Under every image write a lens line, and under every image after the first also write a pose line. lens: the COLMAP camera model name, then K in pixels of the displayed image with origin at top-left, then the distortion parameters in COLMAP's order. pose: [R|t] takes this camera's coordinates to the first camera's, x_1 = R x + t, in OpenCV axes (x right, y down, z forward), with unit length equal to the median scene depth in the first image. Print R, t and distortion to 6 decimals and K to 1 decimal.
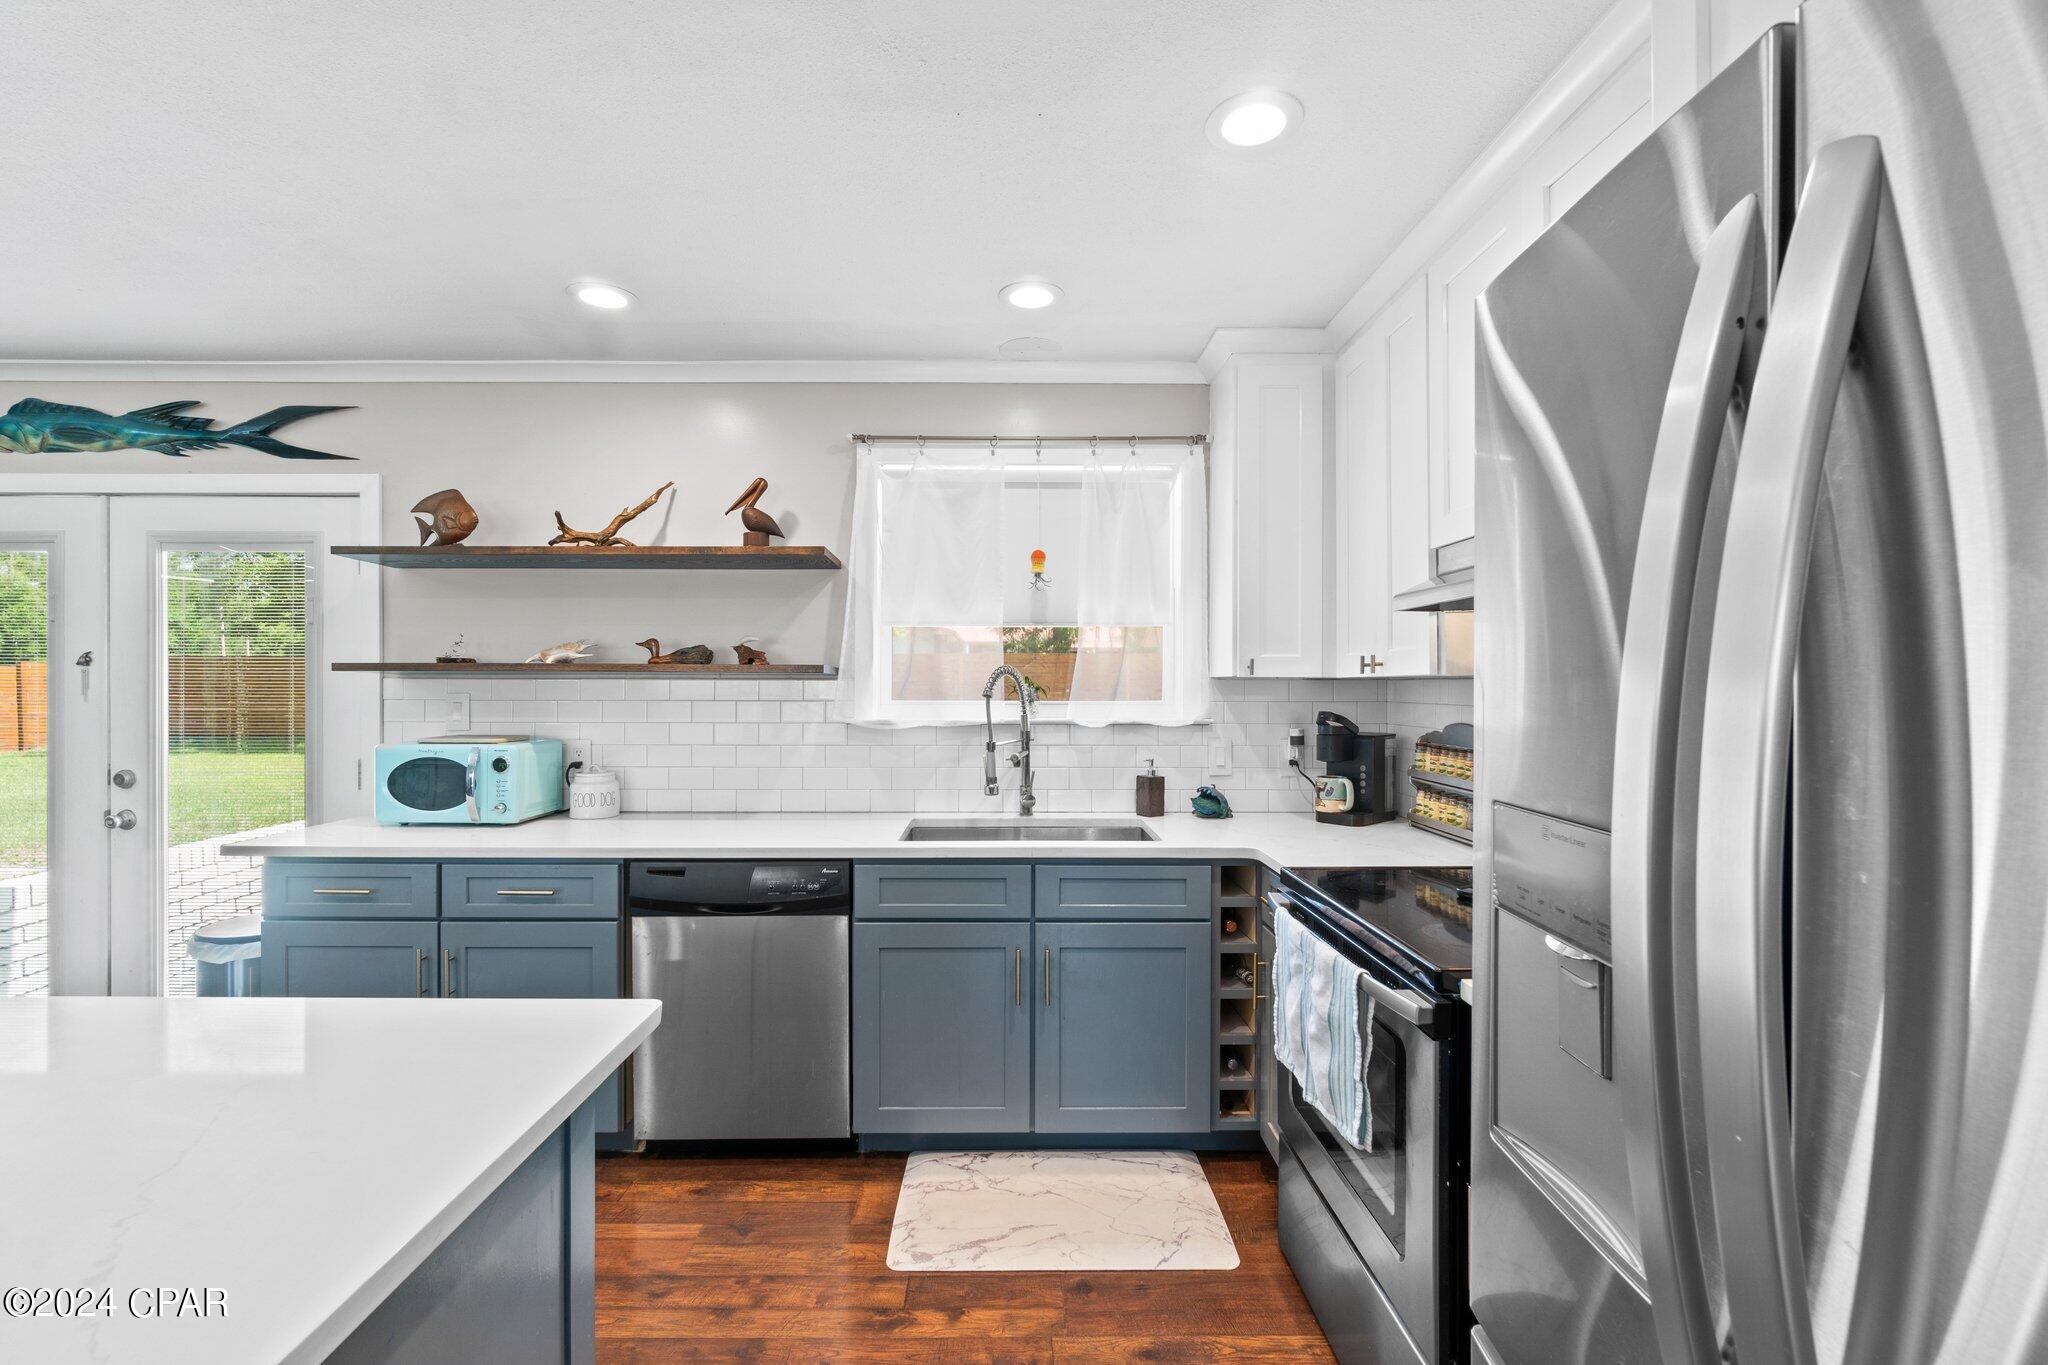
lens RADIAL K [[881.4, 0, 1000.6], [0, 881.4, 683.2], [0, 0, 1]] dist [-0.005401, 0.002228]
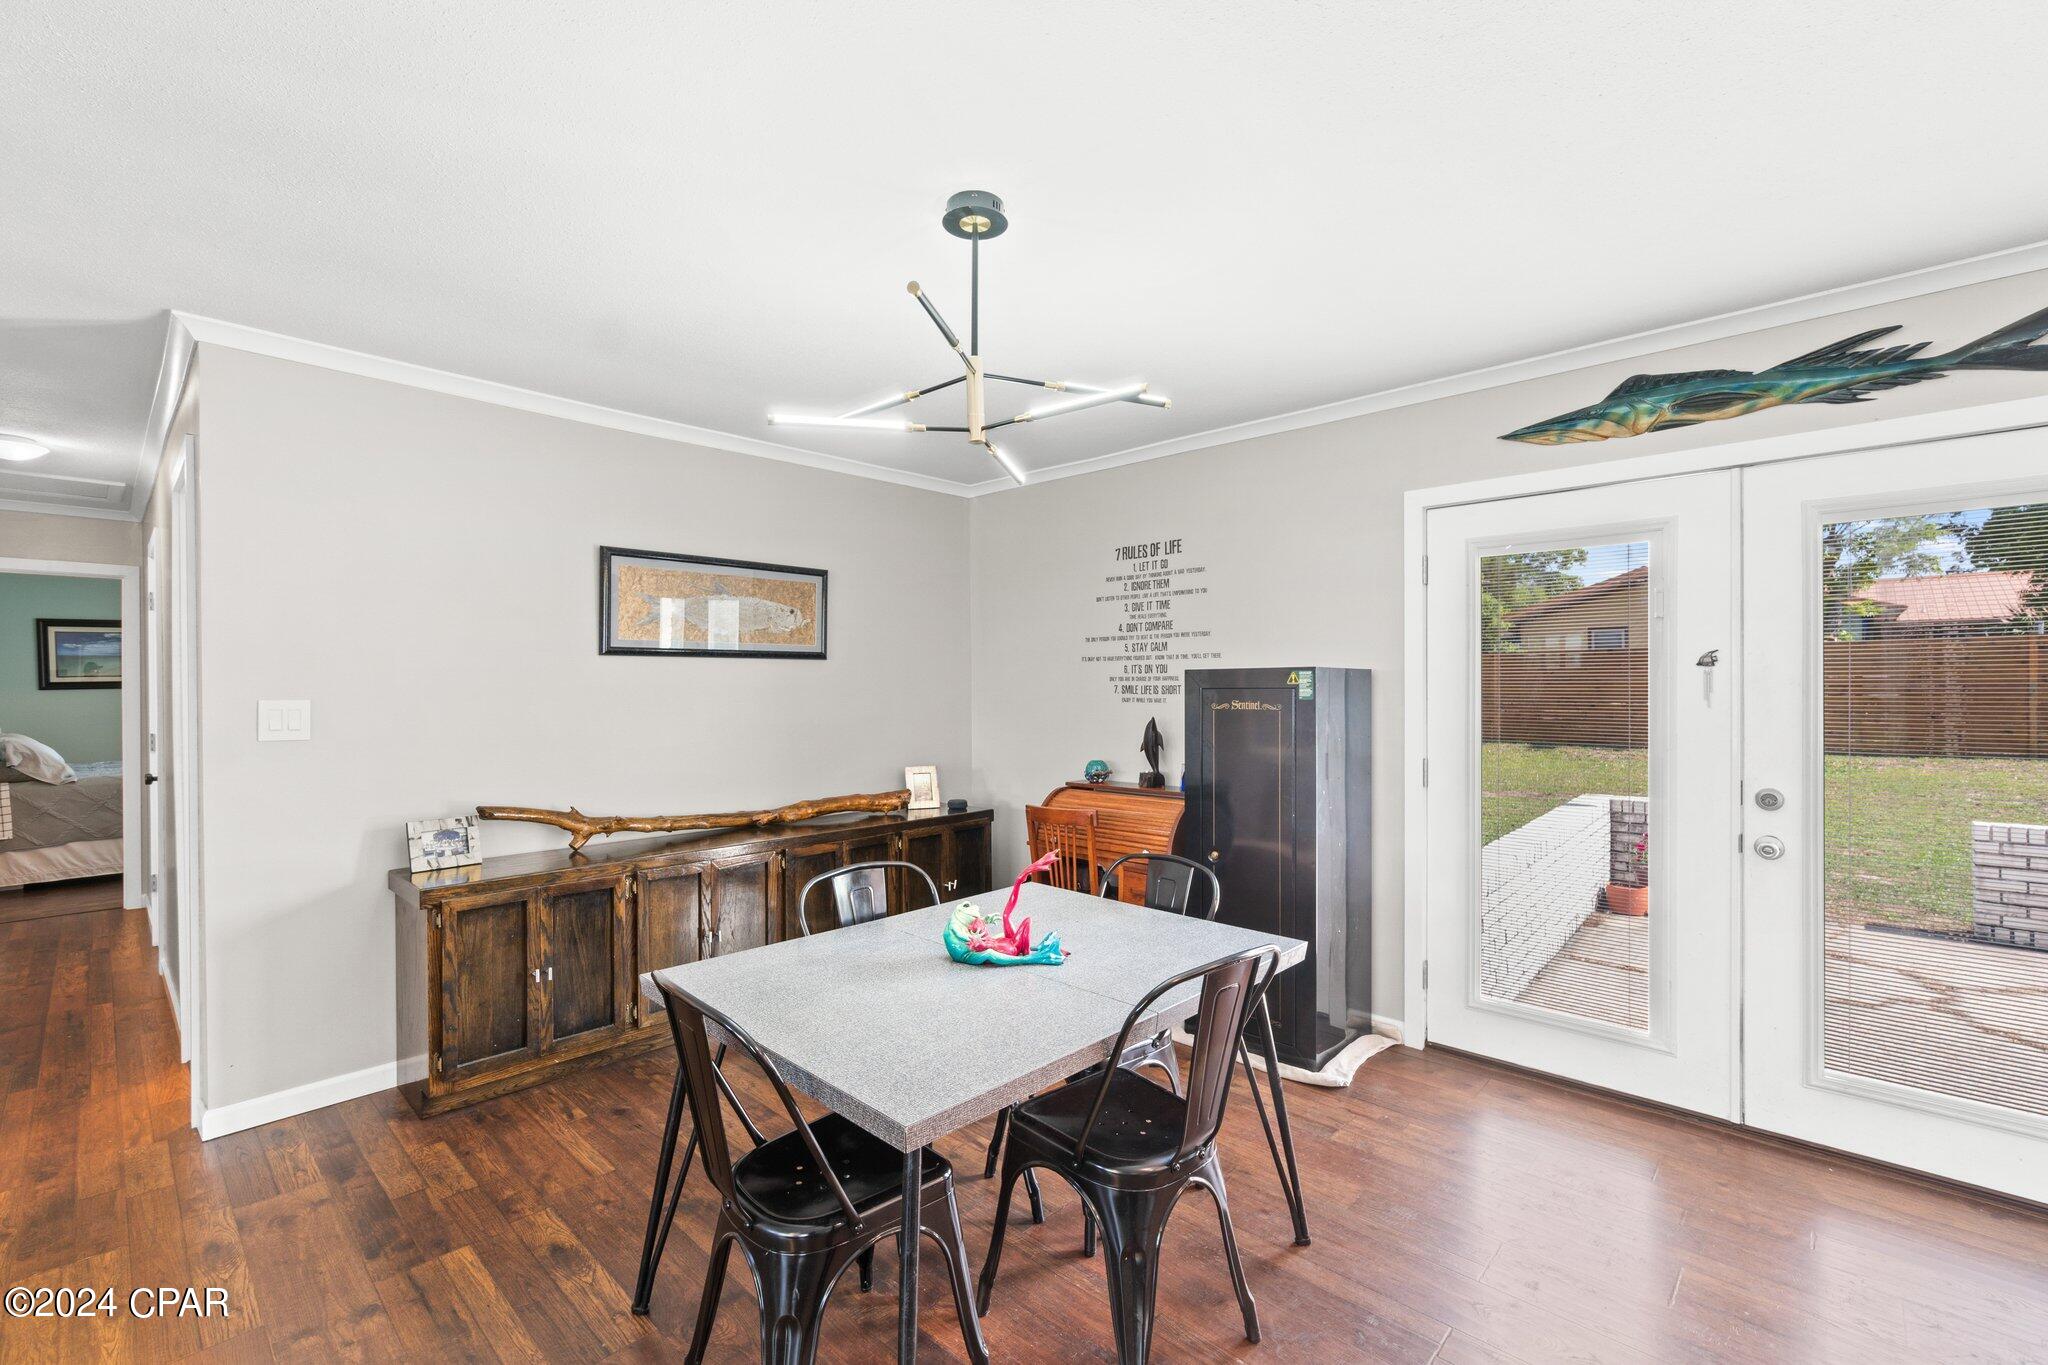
lens RADIAL K [[881.4, 0, 1007.0], [0, 881.4, 690.1], [0, 0, 1]] dist [-0.005401, 0.002228]
pose [[0.721063, -0.004813, -0.692853, -0.965345], [0.007745, 0.999969, 0.001113, -0.003243], [0.692826, -0.006169, 0.721078, -0.118150]]
